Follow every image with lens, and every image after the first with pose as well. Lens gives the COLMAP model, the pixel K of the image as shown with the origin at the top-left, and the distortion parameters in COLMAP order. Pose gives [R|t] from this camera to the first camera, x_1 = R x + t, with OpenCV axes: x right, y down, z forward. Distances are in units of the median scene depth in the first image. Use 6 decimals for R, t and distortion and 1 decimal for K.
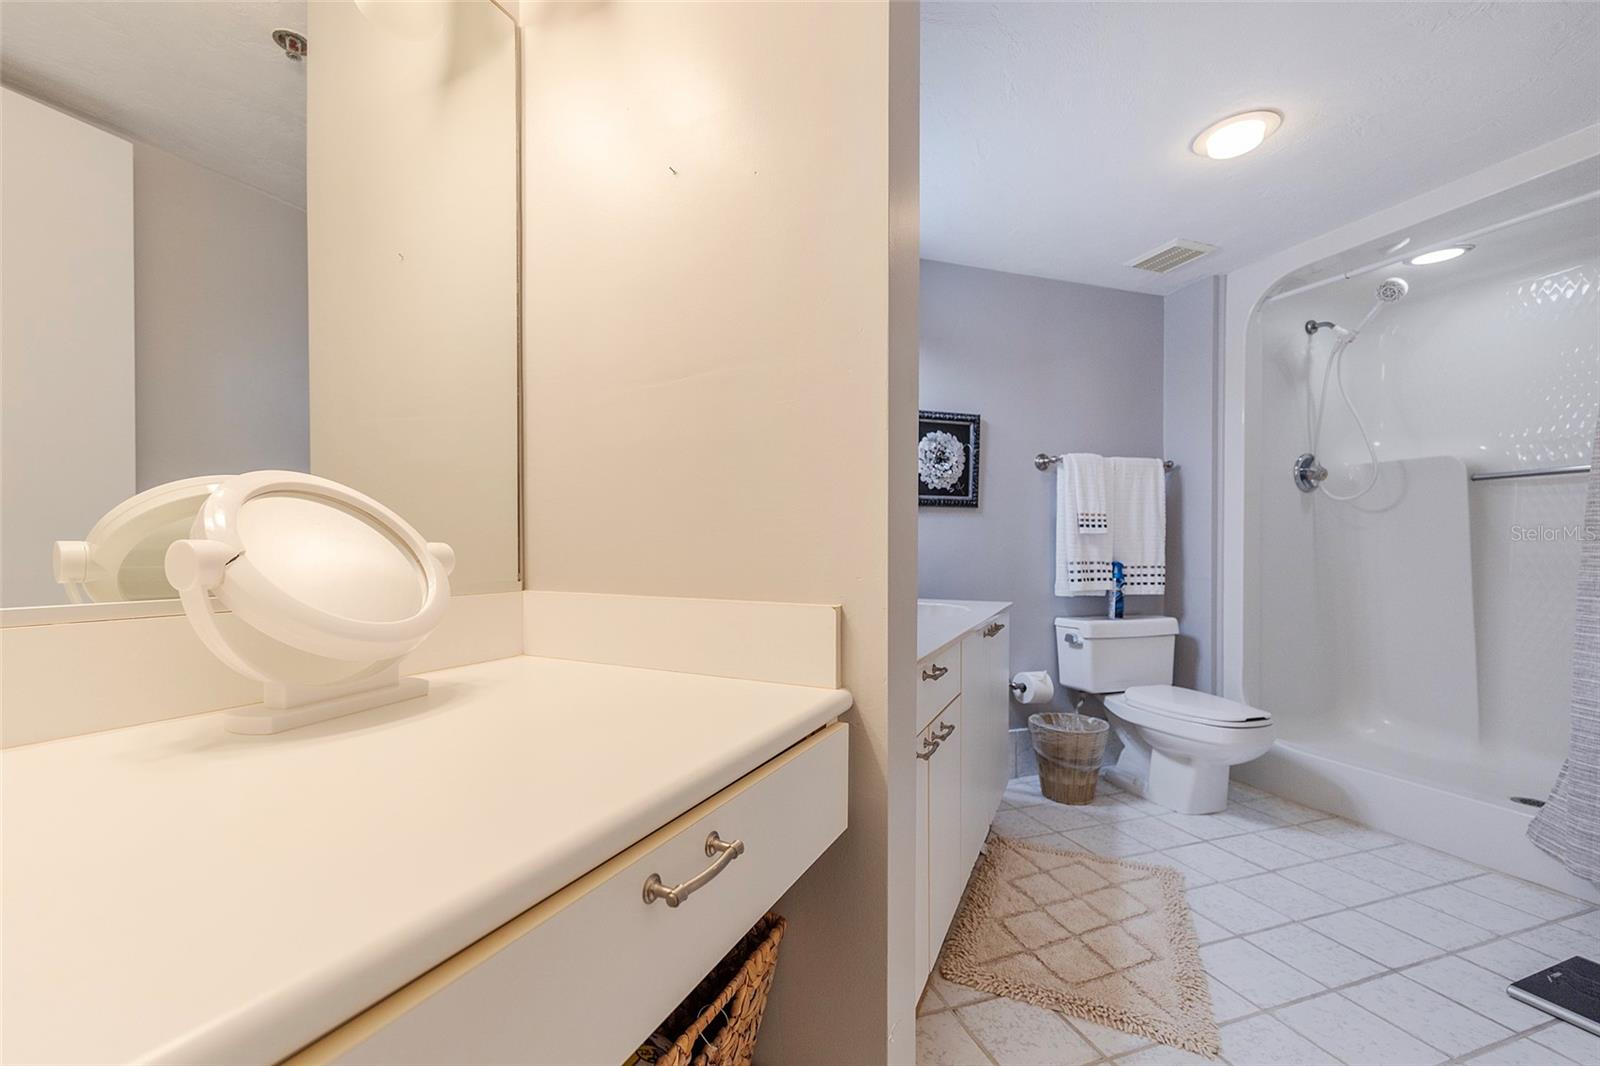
lens RADIAL K [[674.2, 0, 771.4], [0, 674.2, 551.2], [0, 0, 1]] dist [0.000801, 0.000026]
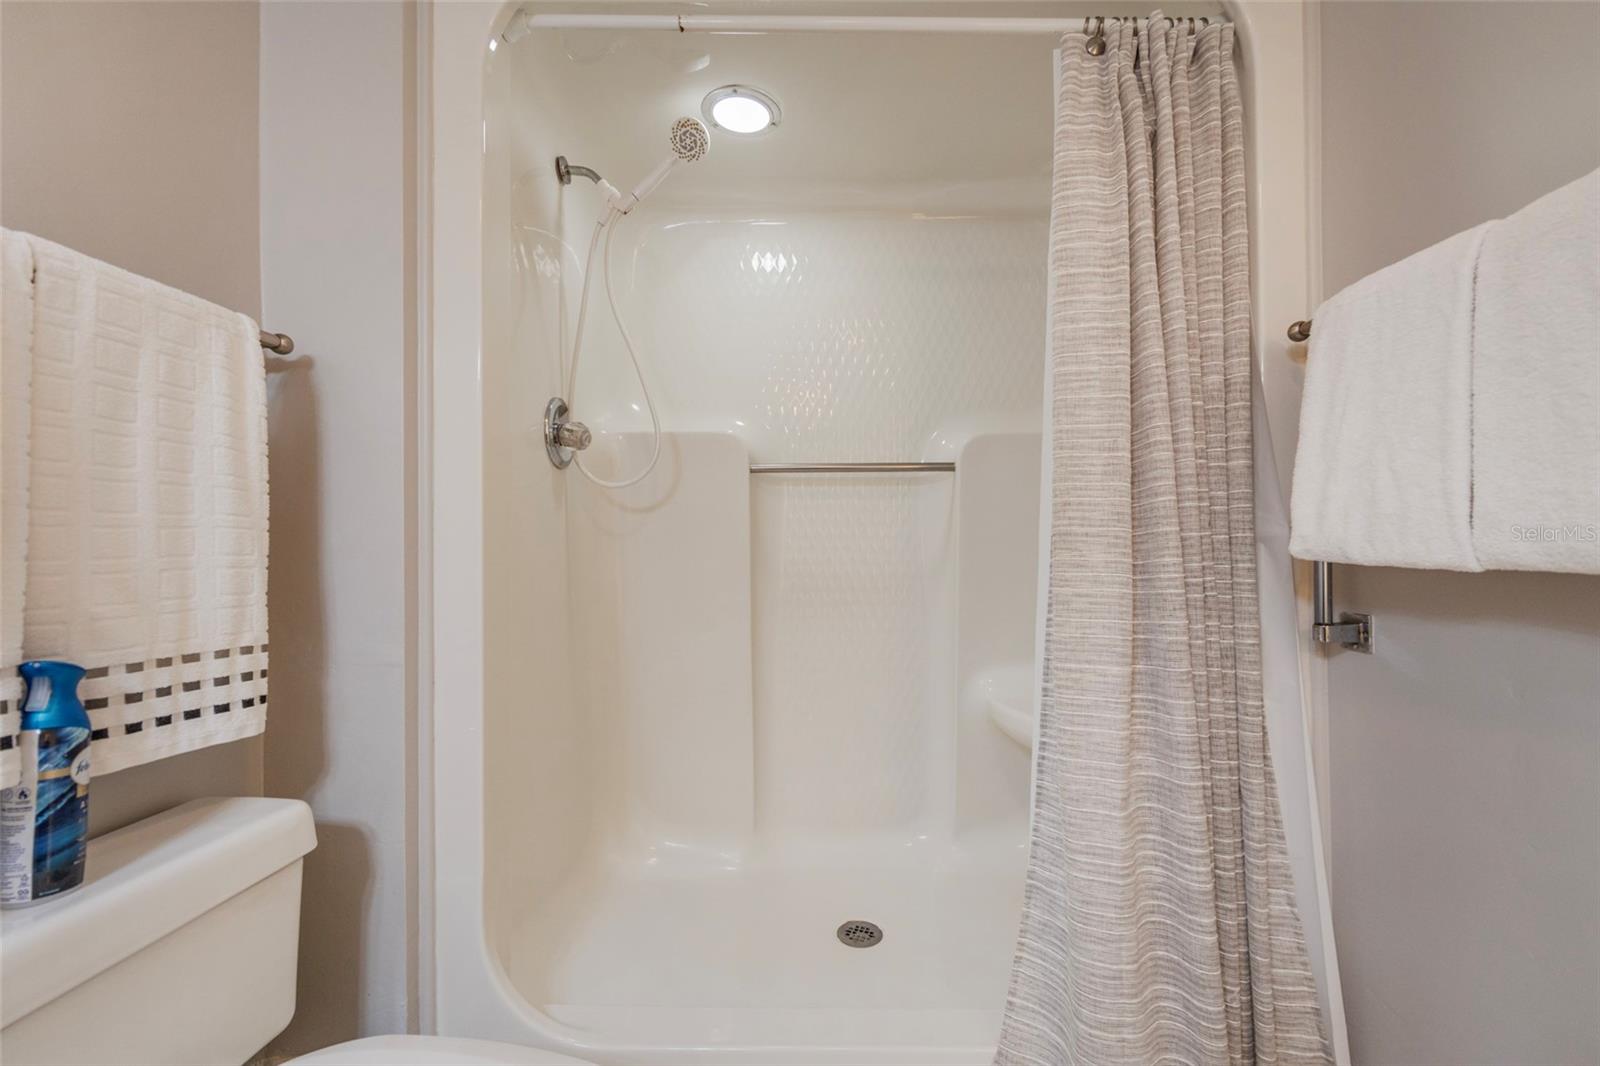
lens RADIAL K [[657.0, 0, 810.8], [0, 657.0, 544.1], [0, 0, 1]] dist [0.001552, 0.000401]
pose [[0.342886, 0.002675, 0.939373, 0.403566], [0.008957, 0.999941, -0.006117, -0.023843], [-0.939334, 0.010512, 0.342842, 0.692864]]
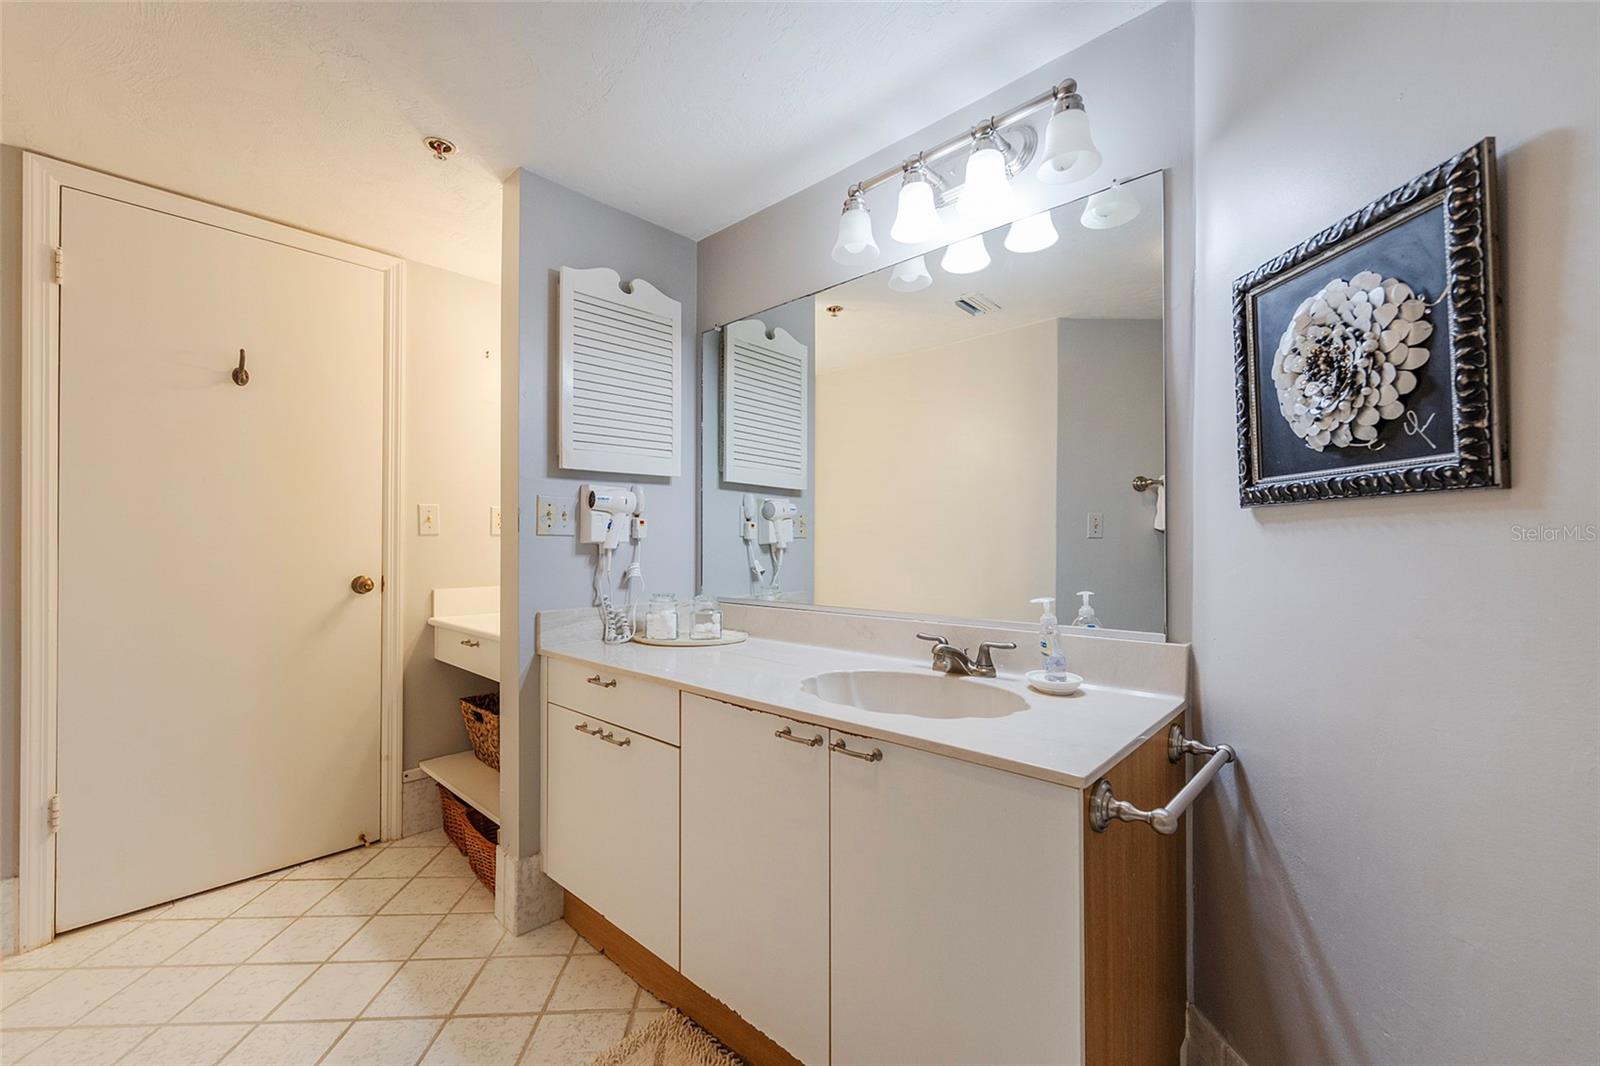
lens RADIAL K [[655.9, 0, 800.0], [0, 655.9, 533.0], [0, 0, 1]] dist [-0.000782, -0.000207]
pose [[-0.286987, -0.009550, -0.957887, 0.630870], [-0.004799, 0.999952, -0.008532, -0.043912], [0.957922, 0.002148, -0.287019, 0.813416]]
